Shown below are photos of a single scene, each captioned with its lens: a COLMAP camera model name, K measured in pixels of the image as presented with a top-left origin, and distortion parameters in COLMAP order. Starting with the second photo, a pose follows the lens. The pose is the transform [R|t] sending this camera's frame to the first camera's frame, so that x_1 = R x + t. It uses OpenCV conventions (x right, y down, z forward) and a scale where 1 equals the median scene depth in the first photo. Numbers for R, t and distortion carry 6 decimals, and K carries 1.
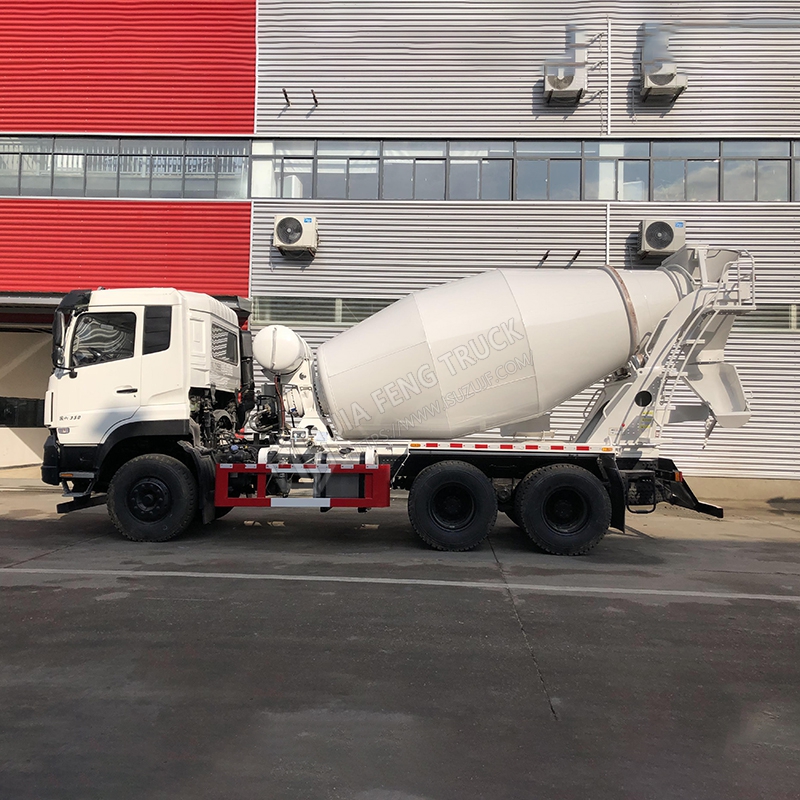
lens RADIAL K [[742.4, 0, 425.2], [0, 742.4, 398.6], [0, 0, 1]] dist [0.015556, 0.006419]
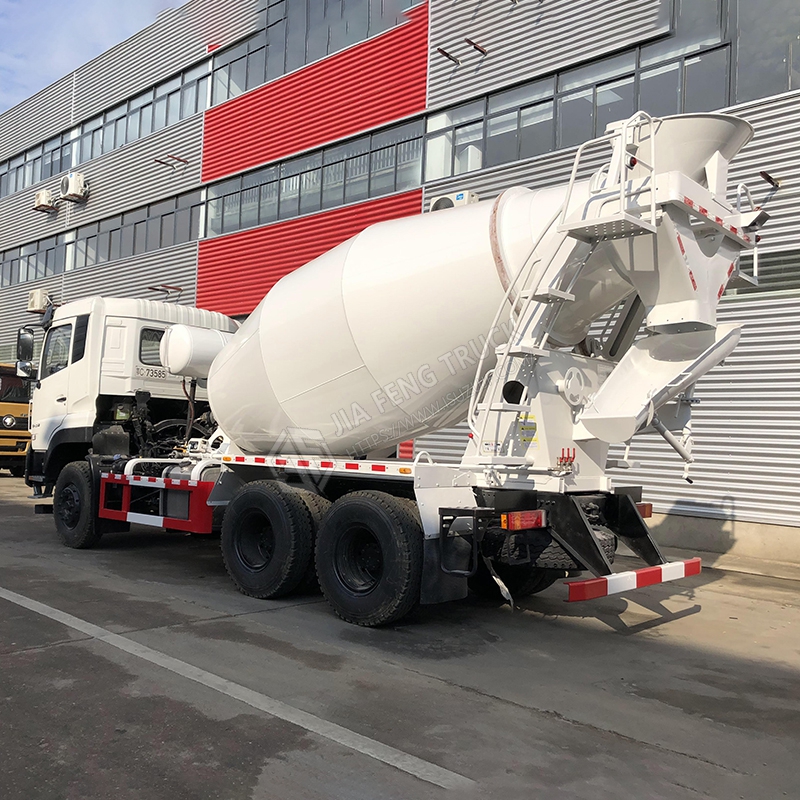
lens RADIAL K [[880.7, 0, 400.0], [0, 880.7, 400.0], [0, 0, 1]] dist [0.018816, 0.016925]
pose [[0.720808, -0.025979, -0.692647, 0.445982], [-0.000992, 0.999258, -0.038511, 0.020712], [0.693134, 0.028447, 0.720248, 0.250698]]
